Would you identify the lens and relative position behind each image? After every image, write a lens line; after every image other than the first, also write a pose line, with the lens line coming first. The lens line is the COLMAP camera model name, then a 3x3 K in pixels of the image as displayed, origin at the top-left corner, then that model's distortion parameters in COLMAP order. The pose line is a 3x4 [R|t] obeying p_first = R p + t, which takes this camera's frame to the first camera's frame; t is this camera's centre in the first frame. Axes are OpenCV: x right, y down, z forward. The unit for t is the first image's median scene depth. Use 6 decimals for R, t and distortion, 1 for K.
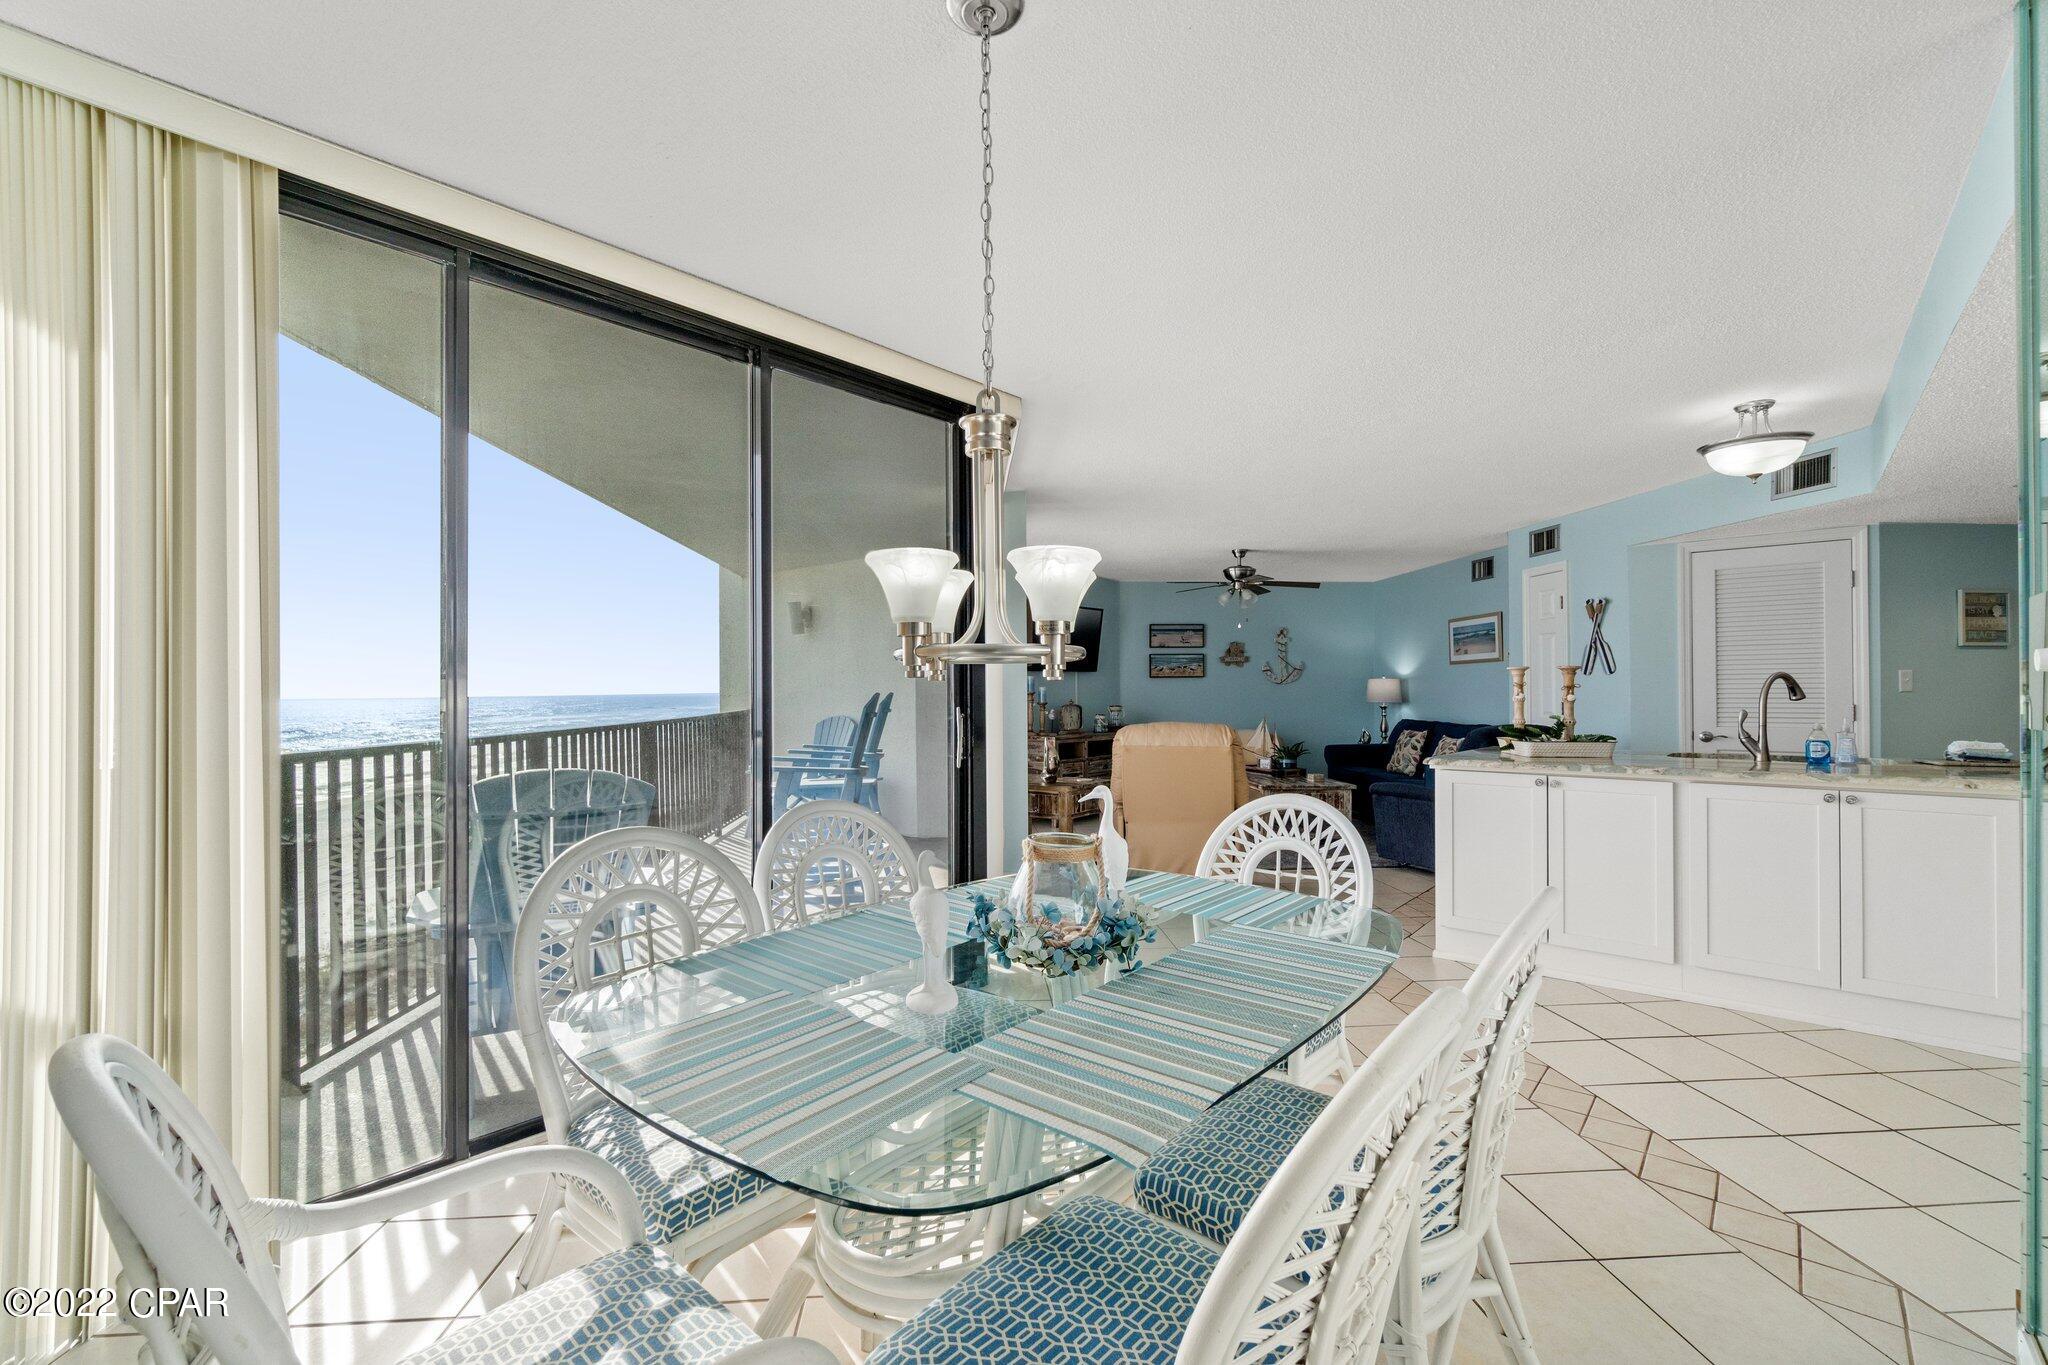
lens RADIAL K [[874.9, 0, 1026.0], [0, 874.9, 689.1], [0, 0, 1]] dist [-0.006754, 0.000157]
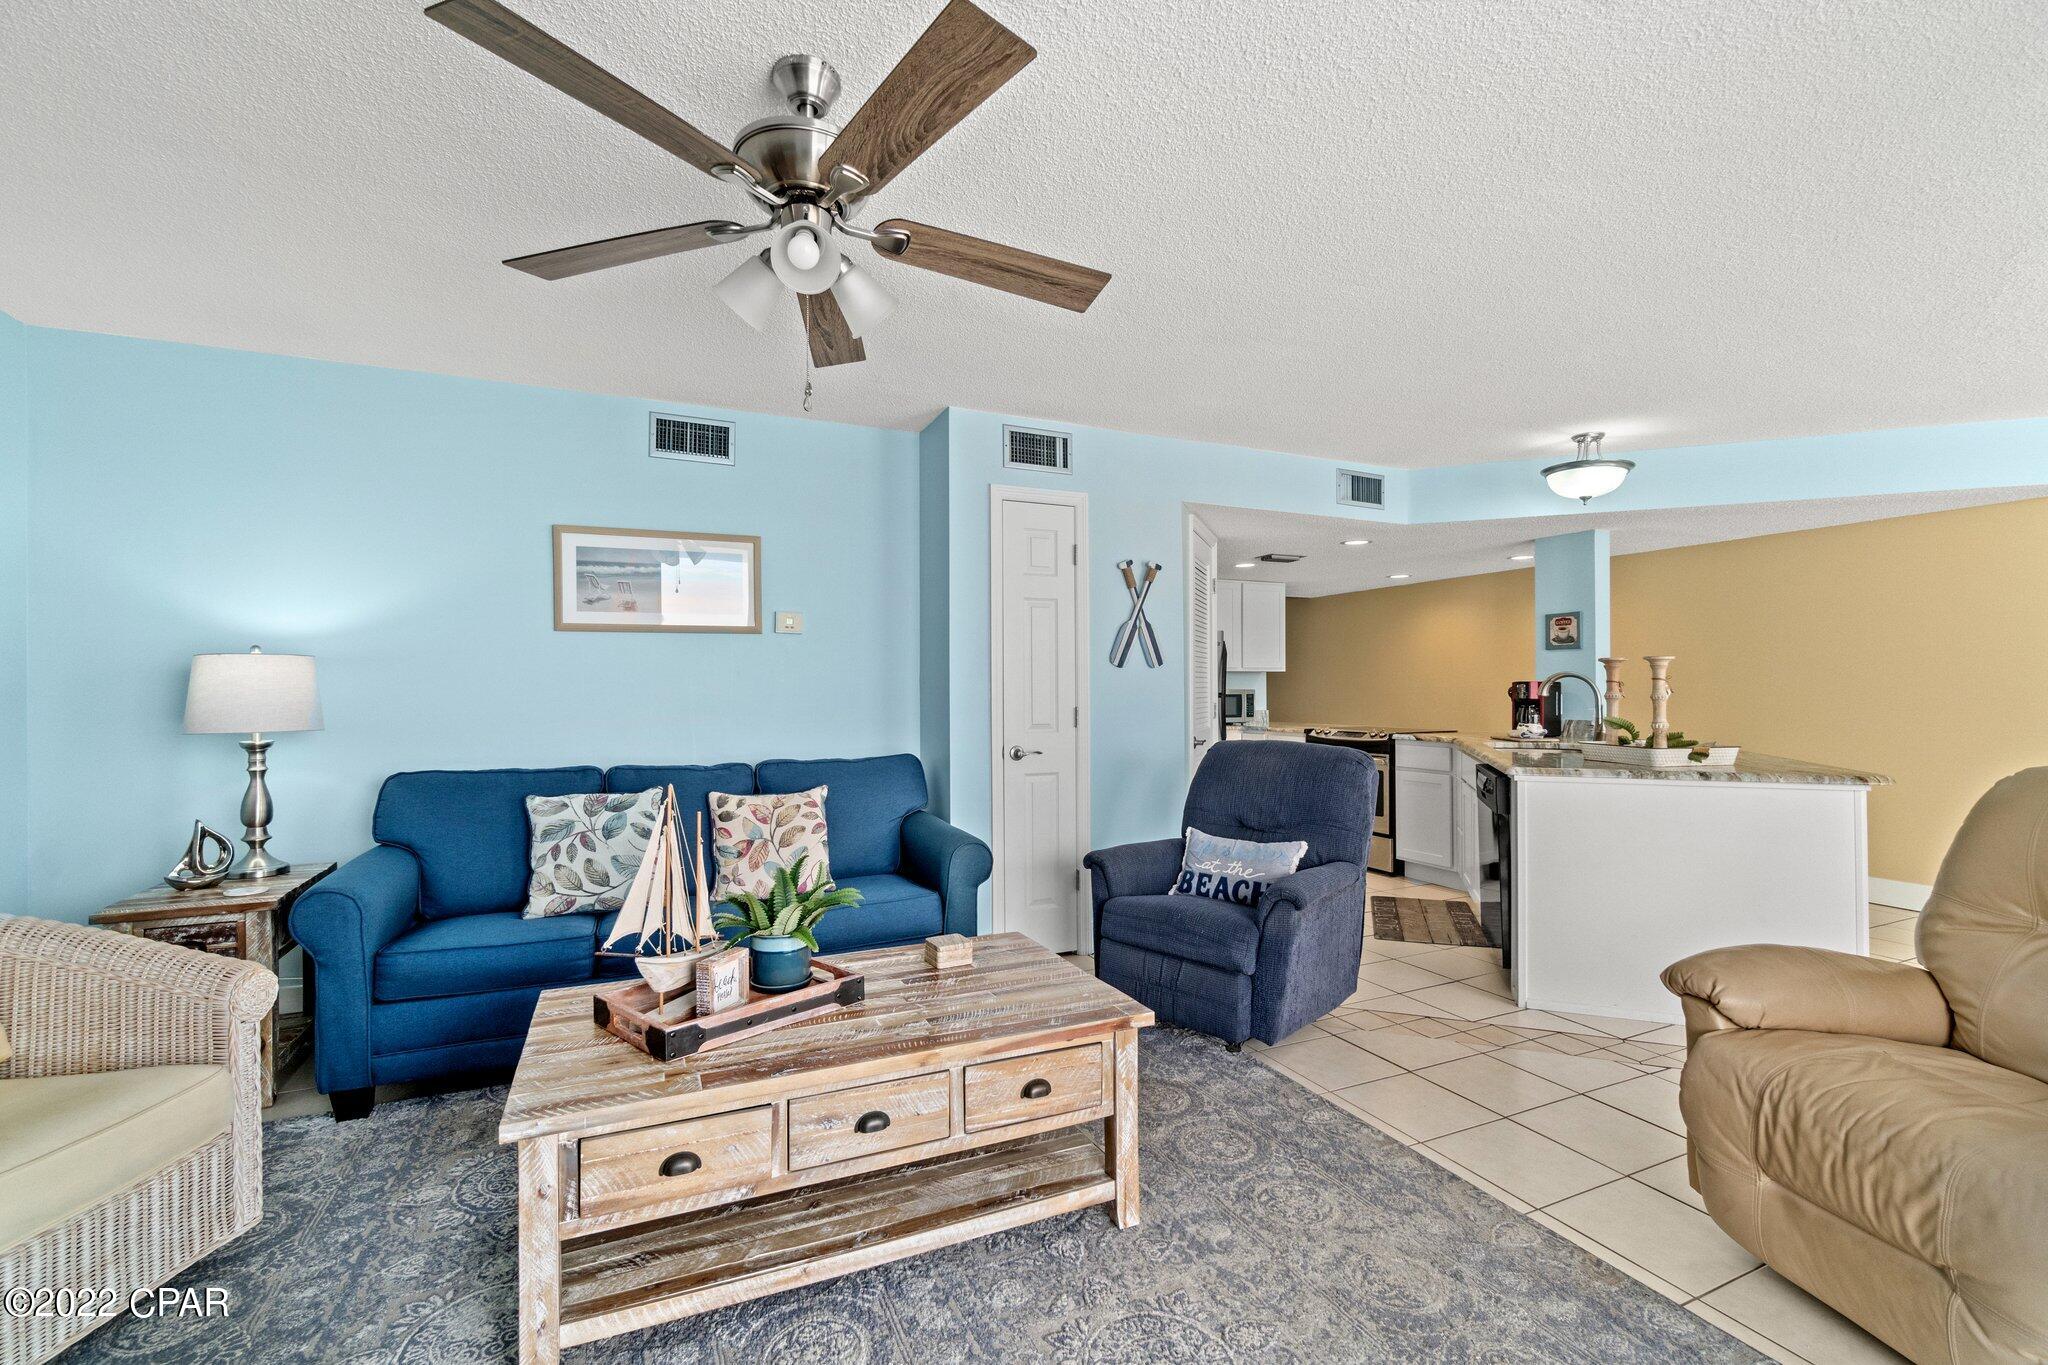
lens RADIAL K [[880.5, 0, 1025.6], [0, 880.5, 692.3], [0, 0, 1]] dist [-0.001441, 0.000622]
pose [[-0.341883, 0.004008, 0.939734, 0.009414], [0.003180, 0.999990, -0.003108, 0.005106], [-0.939737, 0.001925, -0.341892, 1.272916]]
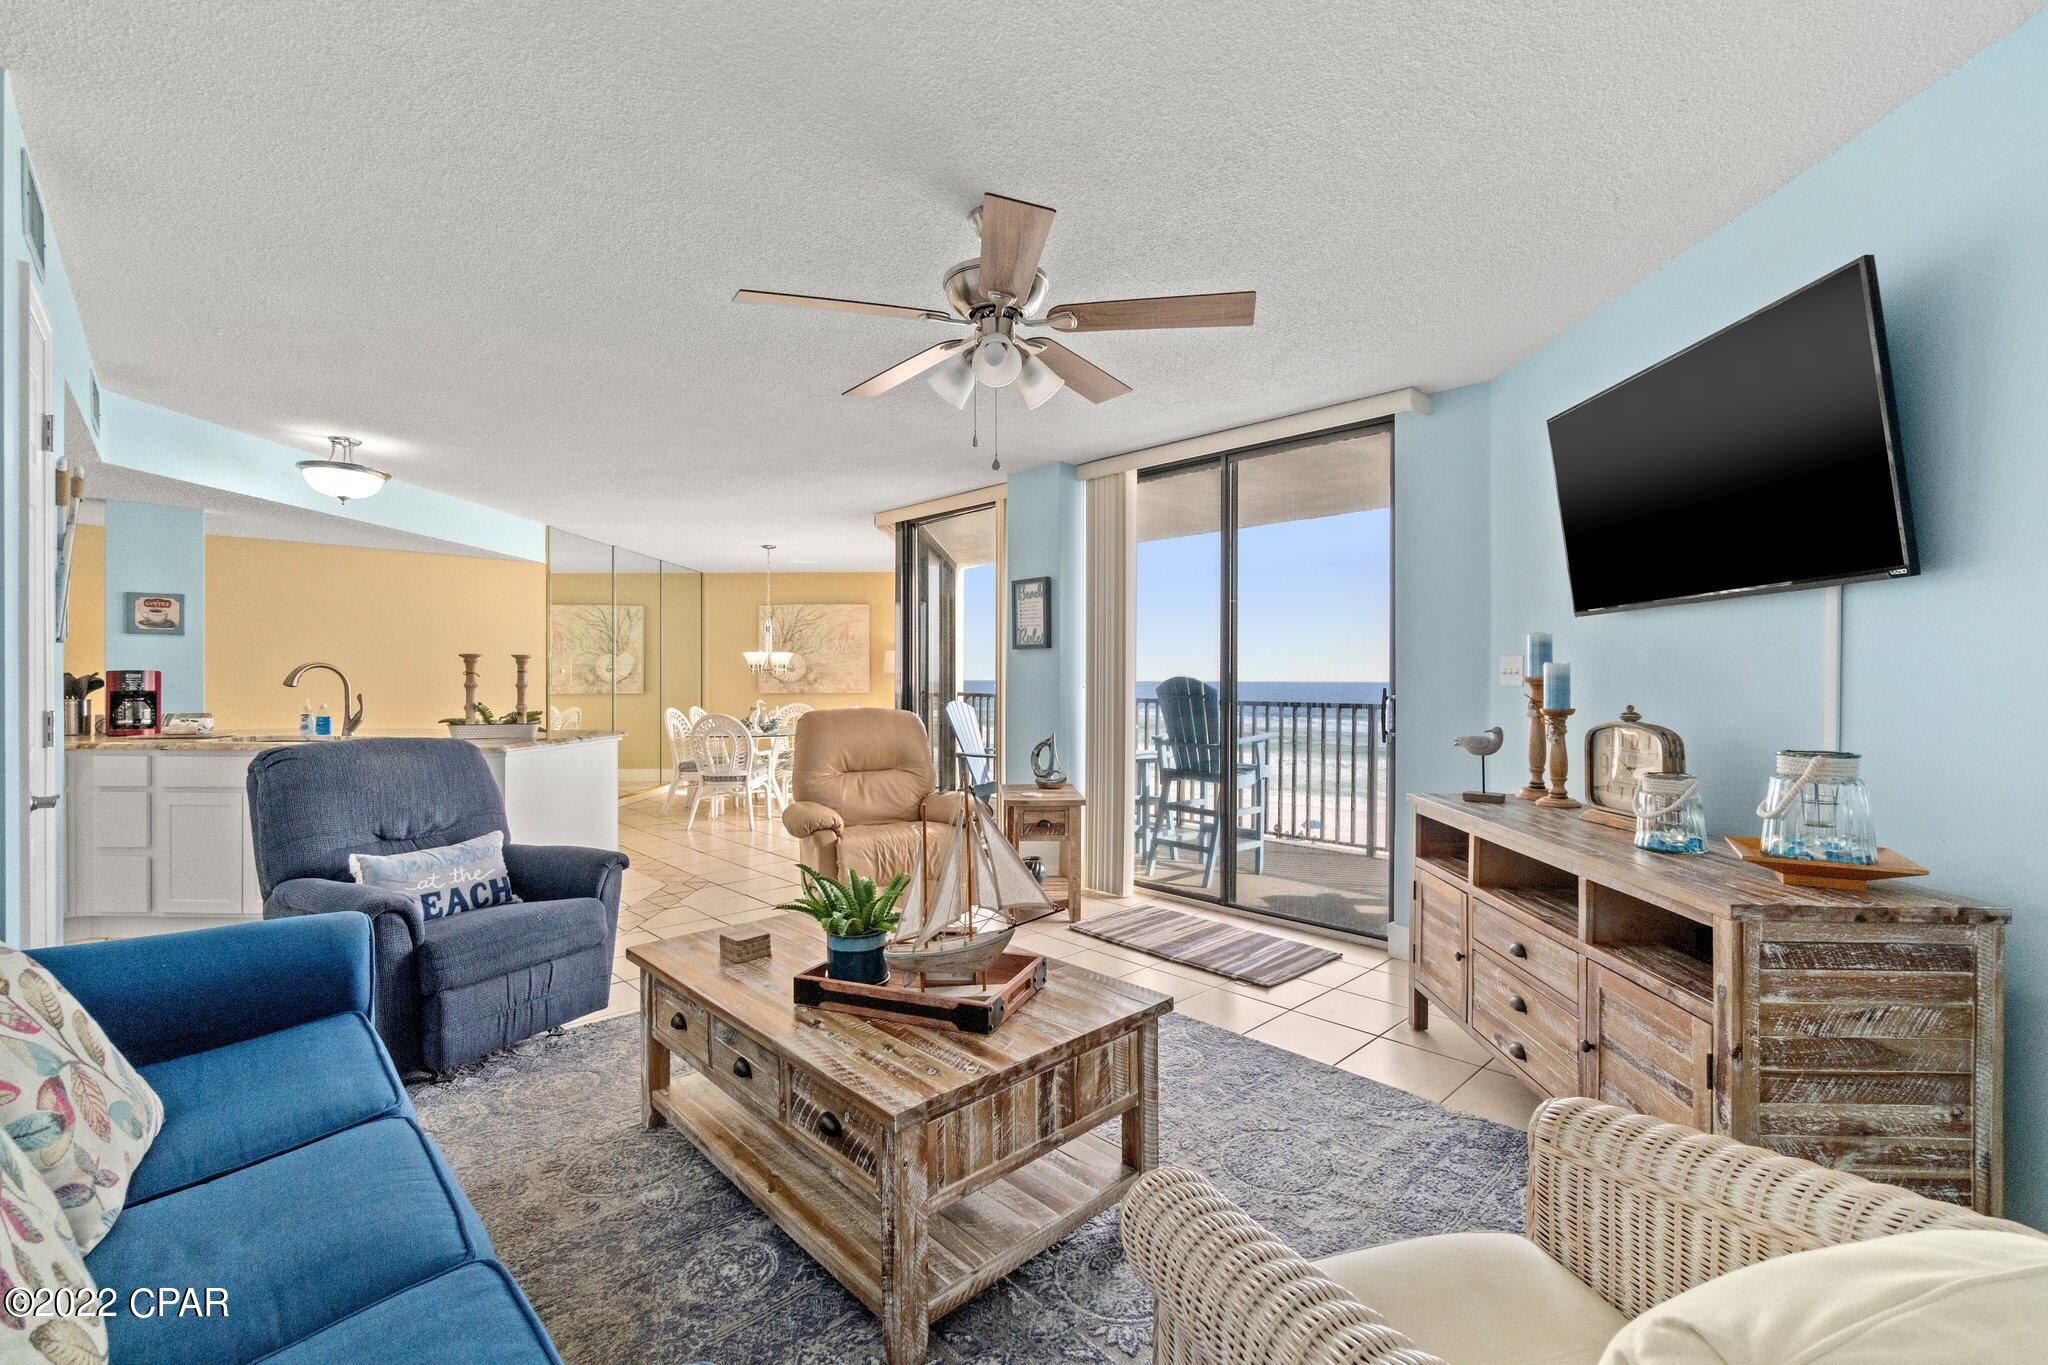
lens RADIAL K [[886.8, 0, 1027.5], [0, 886.8, 683.3], [0, 0, 1]] dist [-0.000301, 0.000009]
pose [[-0.776546, 0.009776, -0.629985, 0.535945], [0.005746, 0.999948, 0.008435, 0.002039], [0.630035, 0.002930, -0.776561, 1.550791]]
